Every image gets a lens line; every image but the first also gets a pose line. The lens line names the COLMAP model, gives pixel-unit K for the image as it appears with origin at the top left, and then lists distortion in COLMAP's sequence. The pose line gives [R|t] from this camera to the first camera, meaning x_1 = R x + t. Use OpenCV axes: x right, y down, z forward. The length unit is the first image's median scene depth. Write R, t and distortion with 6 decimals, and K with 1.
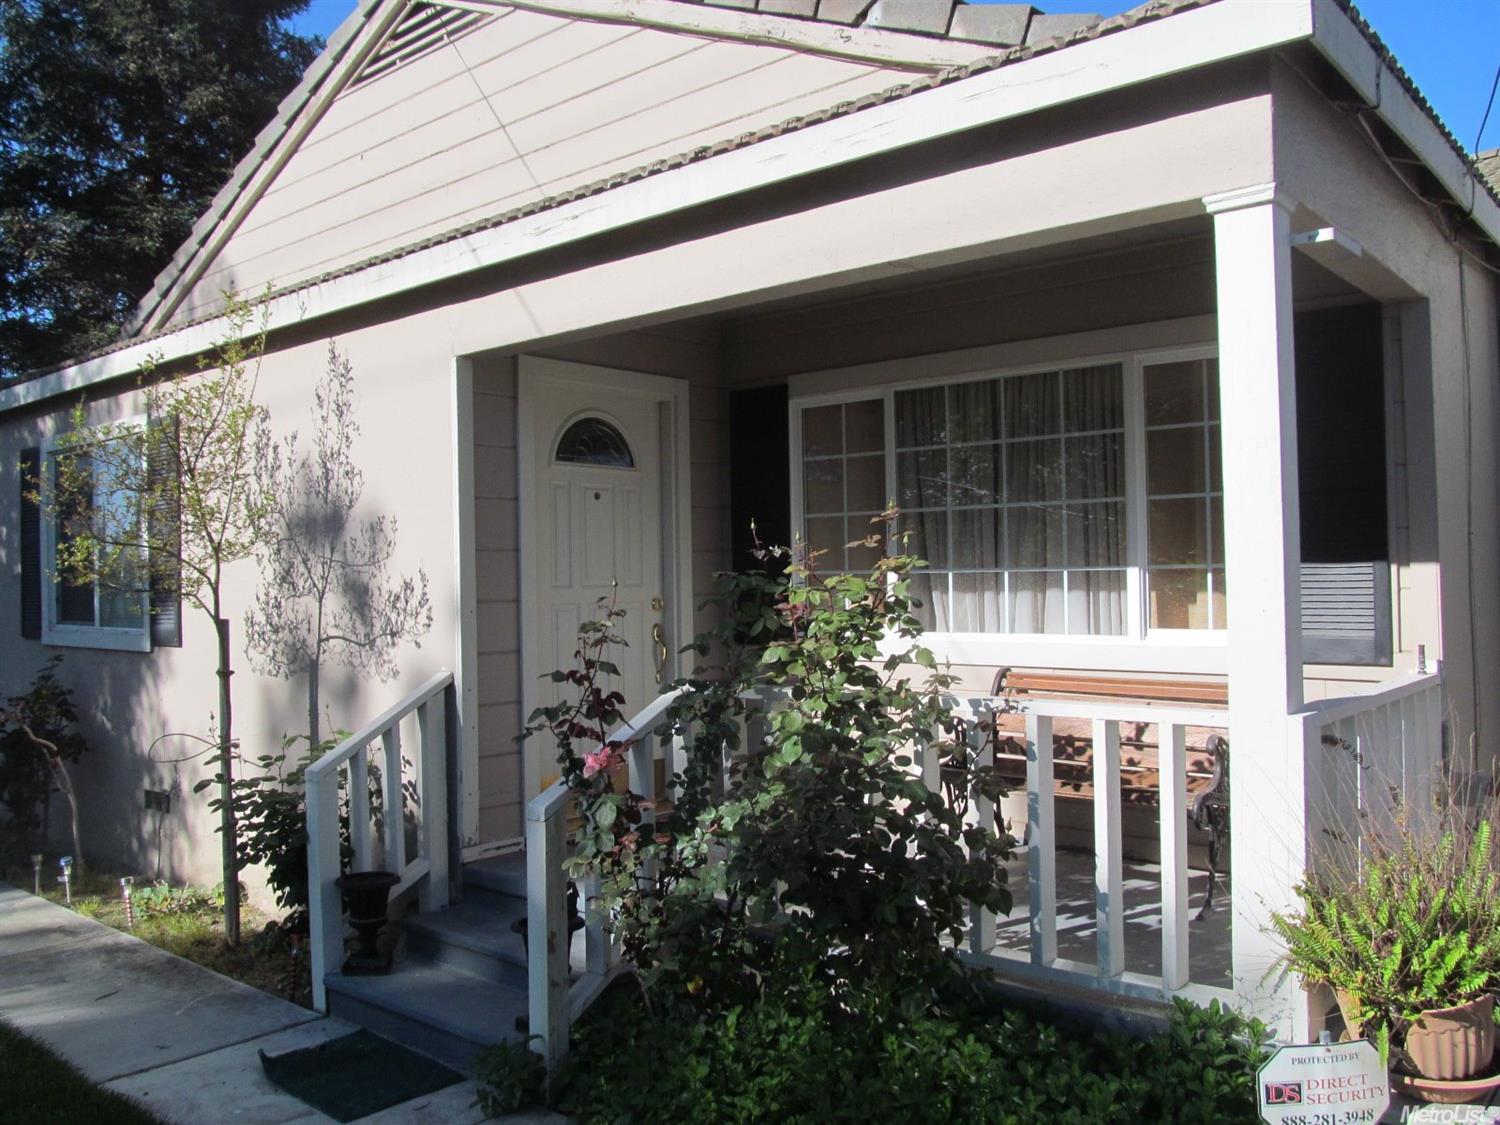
lens RADIAL K [[1239.3, 0, 750.0], [0, 1239.3, 562.5], [0, 0, 1]] dist [-0.032990, 0.008177]
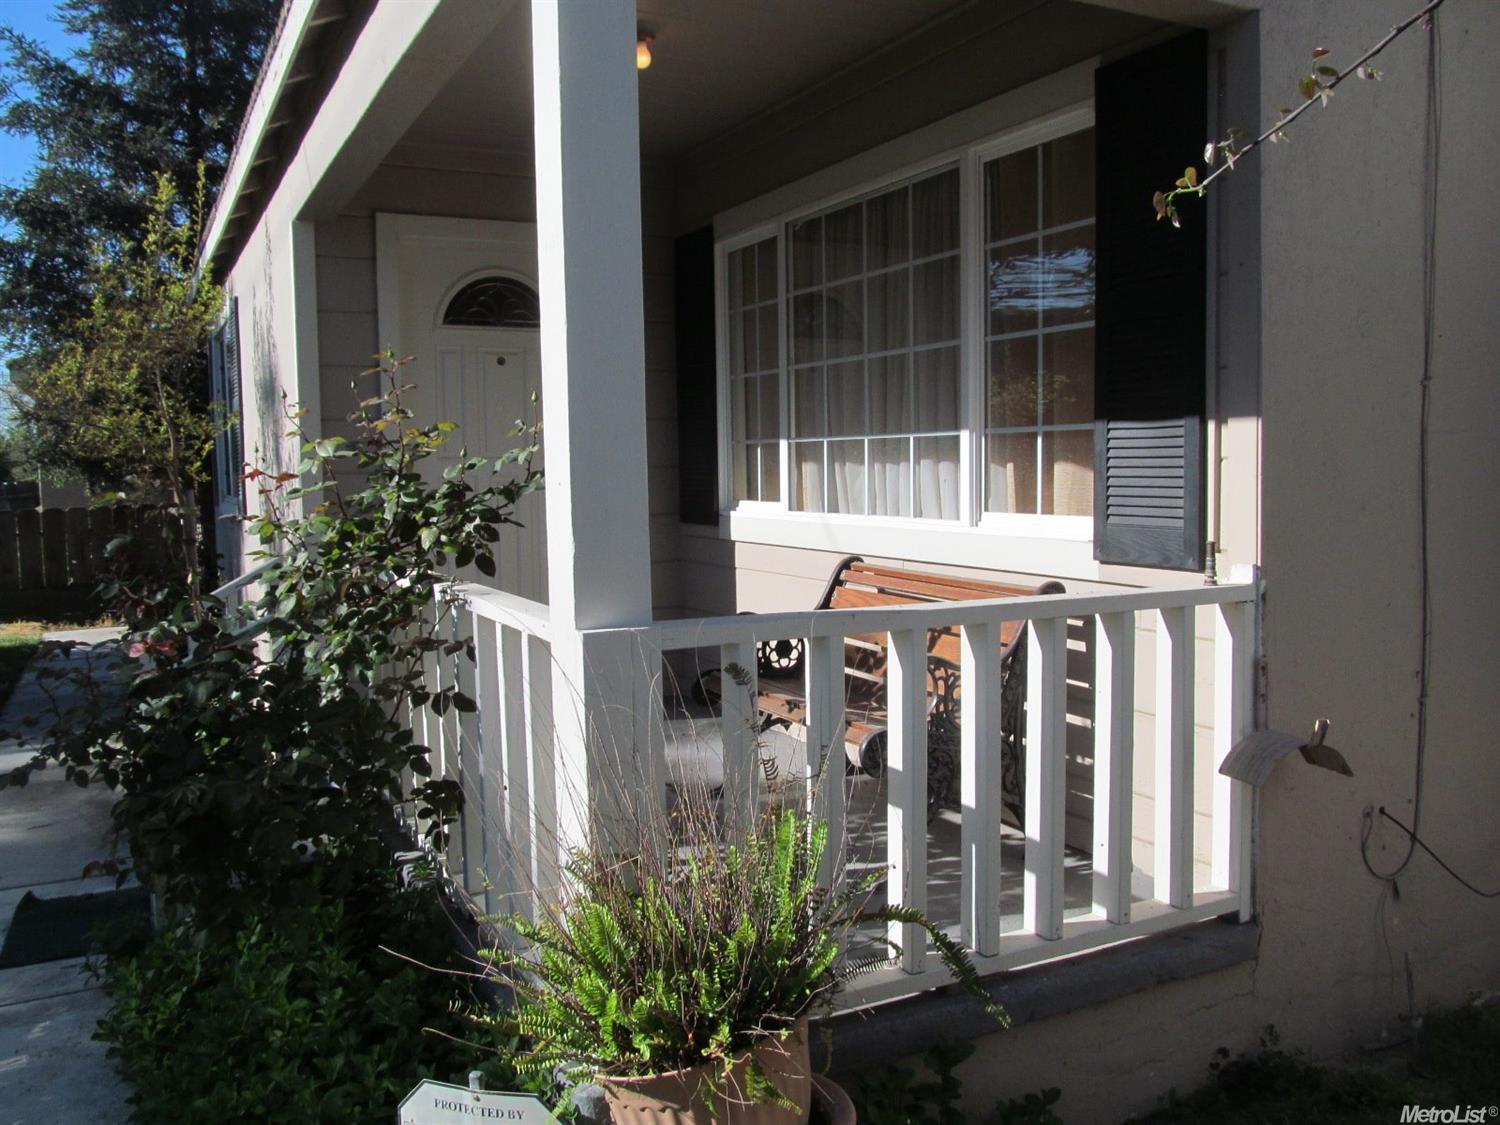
lens RADIAL K [[1239.3, 0, 750.0], [0, 1239.3, 562.5], [0, 0, 1]] dist [-0.032990, 0.008177]
pose [[0.924468, 0.030894, -0.380005, 0.470287], [0.007260, 0.995105, 0.098561, 0.008034], [0.381189, -0.093875, 0.919718, 0.227125]]
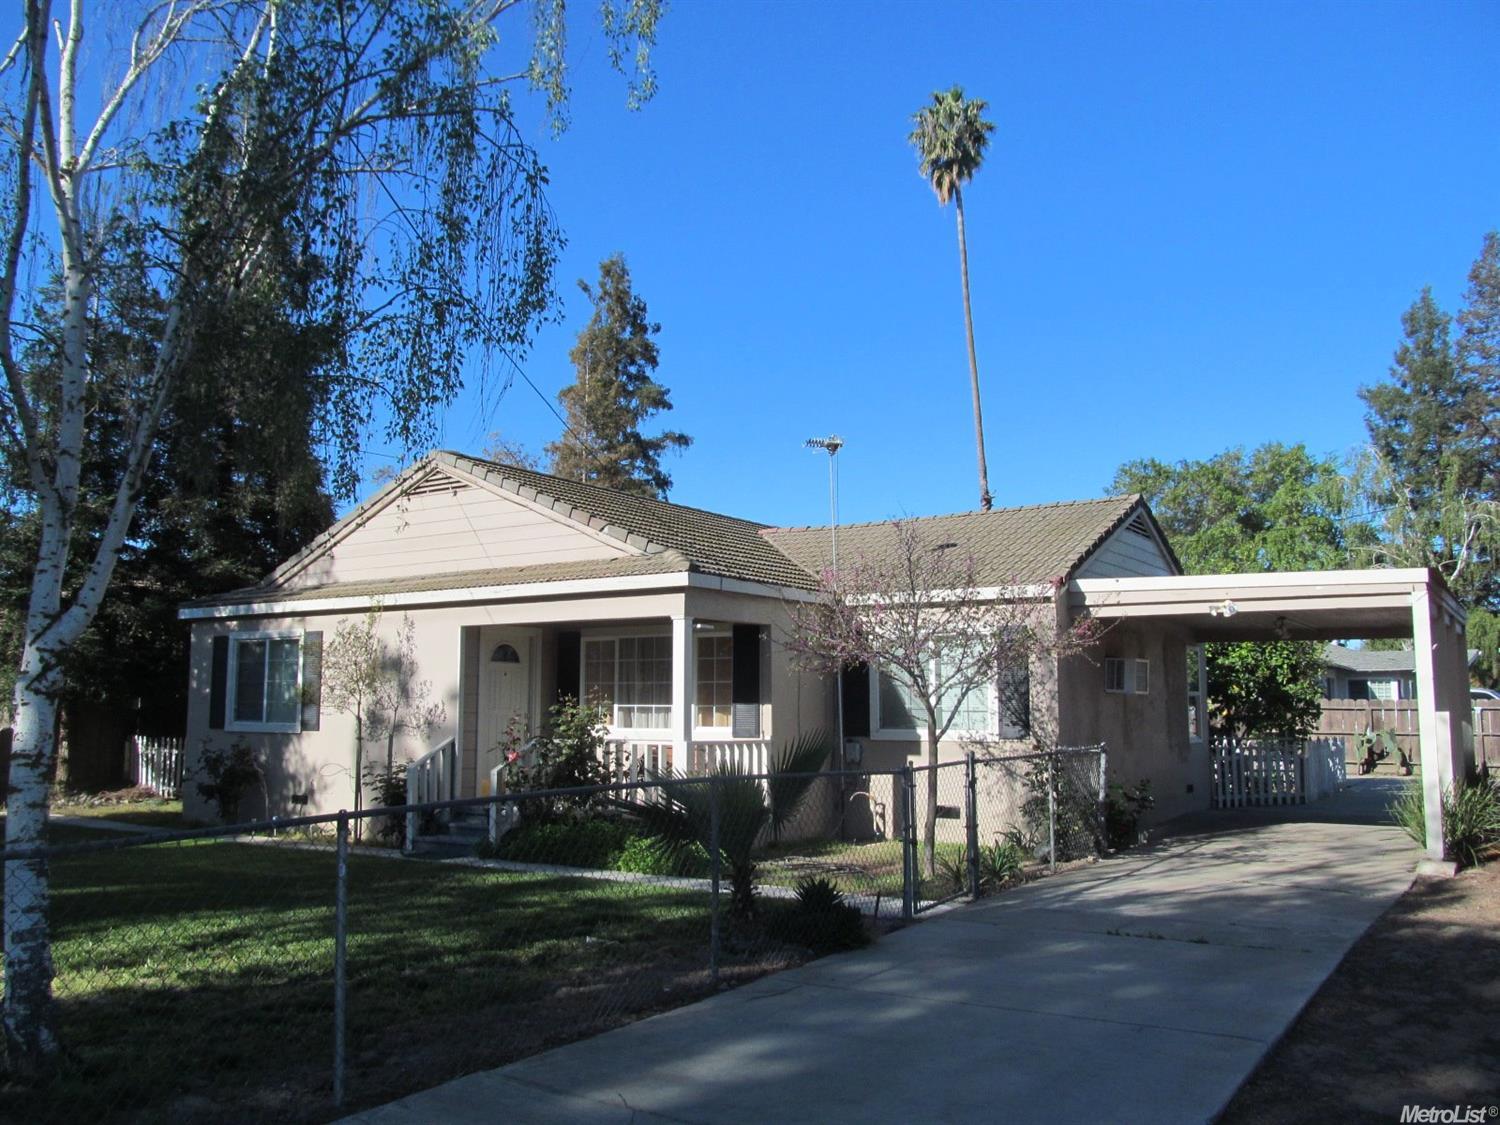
lens RADIAL K [[1239.3, 0, 750.0], [0, 1239.3, 562.5], [0, 0, 1]] dist [-0.032990, 0.008177]
pose [[0.992033, 0.031646, 0.121941, 0.072769], [-0.018848, 0.994324, -0.104711, -0.025216], [-0.124563, 0.101578, 0.986998, -1.925239]]
